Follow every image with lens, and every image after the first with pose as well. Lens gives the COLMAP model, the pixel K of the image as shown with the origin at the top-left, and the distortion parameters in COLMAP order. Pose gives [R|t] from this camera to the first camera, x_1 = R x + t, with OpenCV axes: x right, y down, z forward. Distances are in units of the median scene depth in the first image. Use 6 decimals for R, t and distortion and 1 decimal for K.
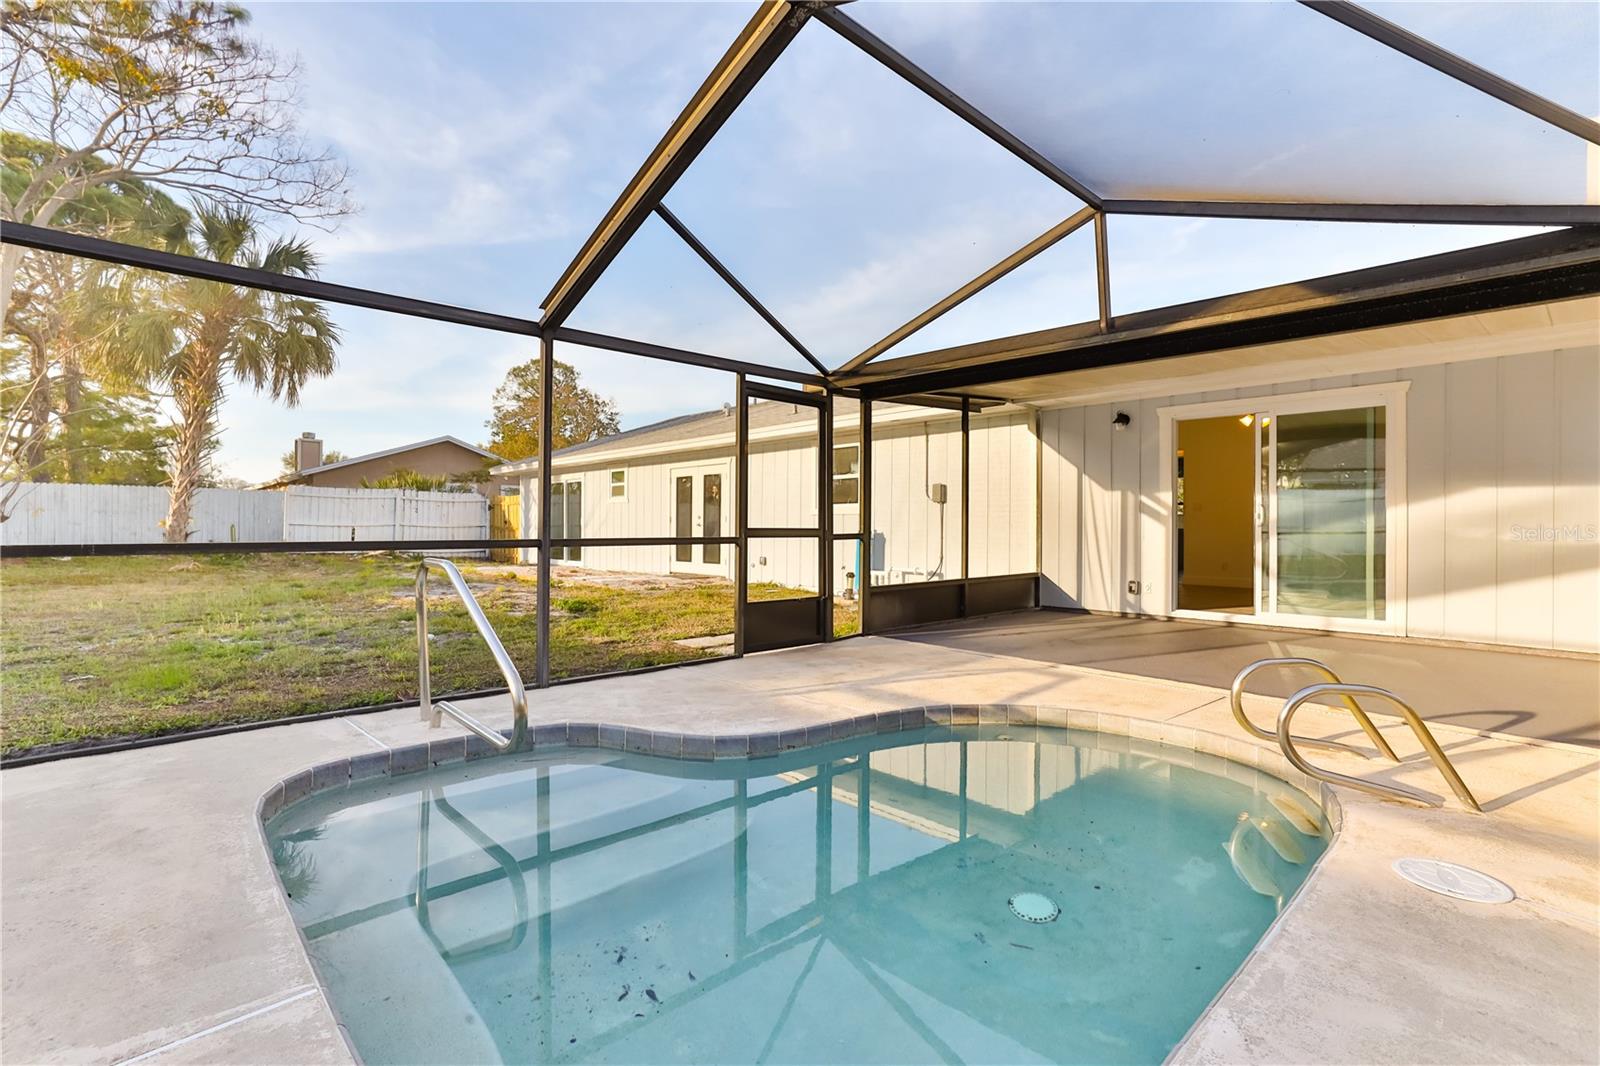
lens RADIAL K [[735.1, 0, 802.6], [0, 735.1, 536.1], [0, 0, 1]] dist [-0.018911, 0.007307]
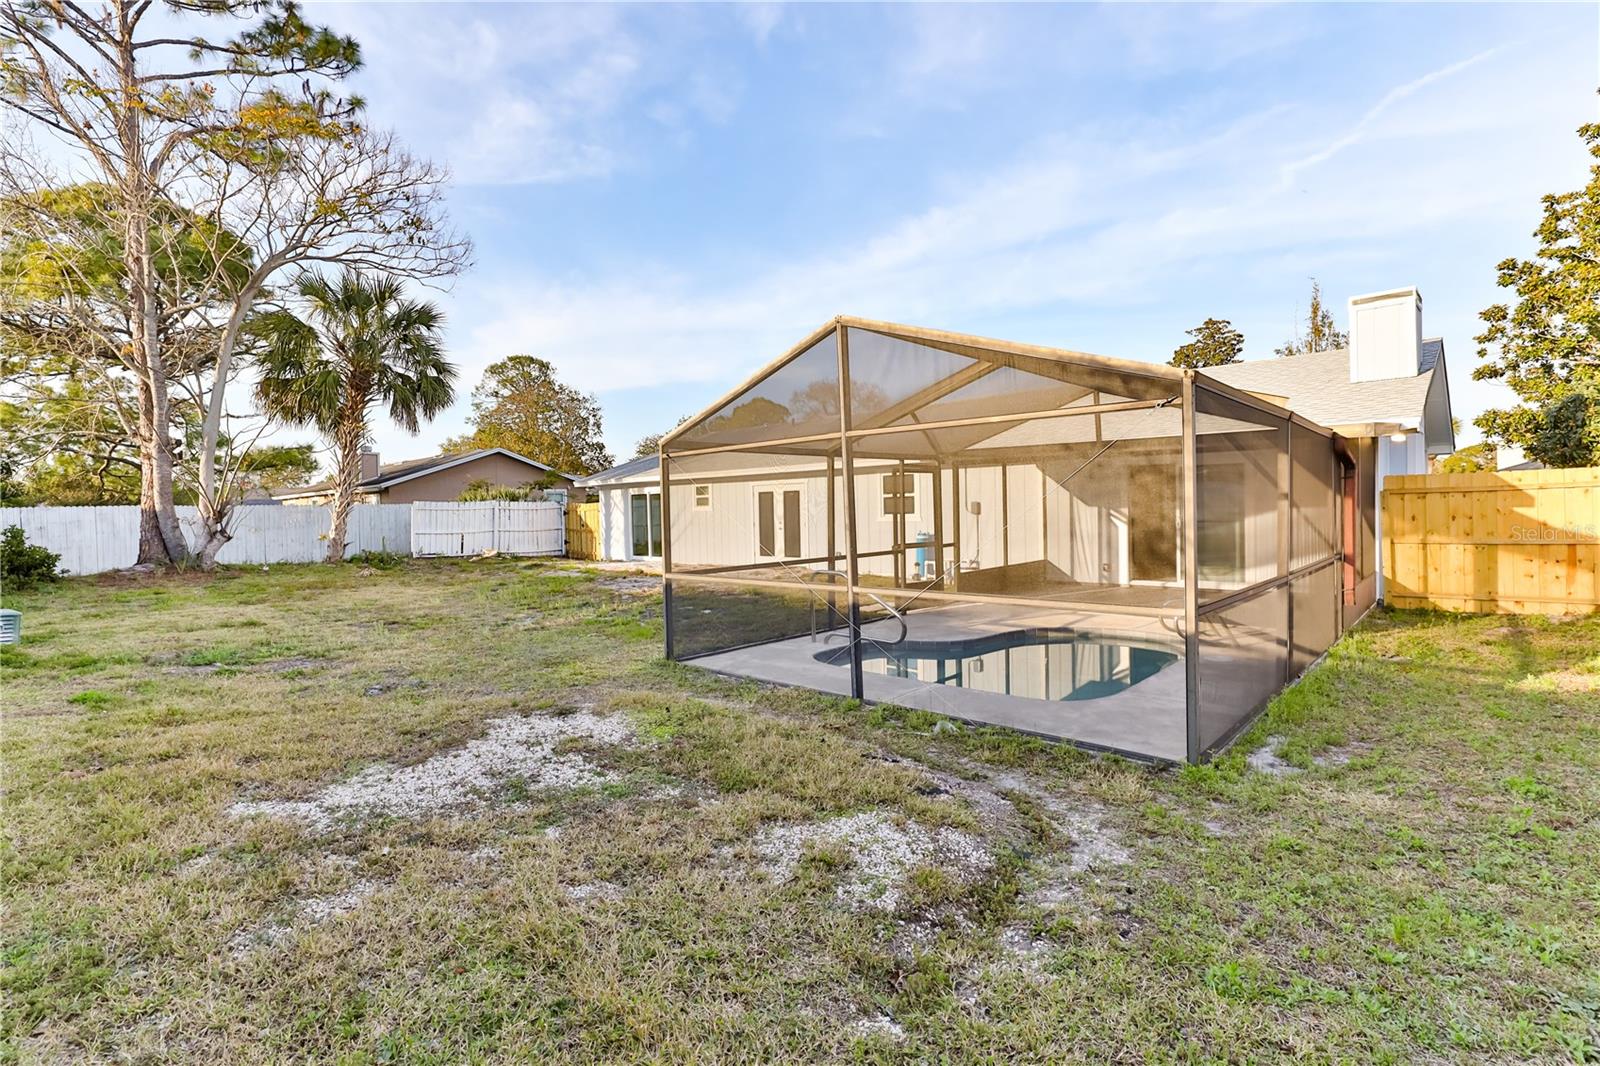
lens RADIAL K [[735.1, 0, 791.8], [0, 735.1, 557.1], [0, 0, 1]] dist [-0.018911, 0.007307]
pose [[0.998241, -0.030084, 0.051080, -0.300453], [0.027251, 0.998099, 0.055278, -0.057465], [-0.052645, -0.053789, 0.997164, -0.537817]]
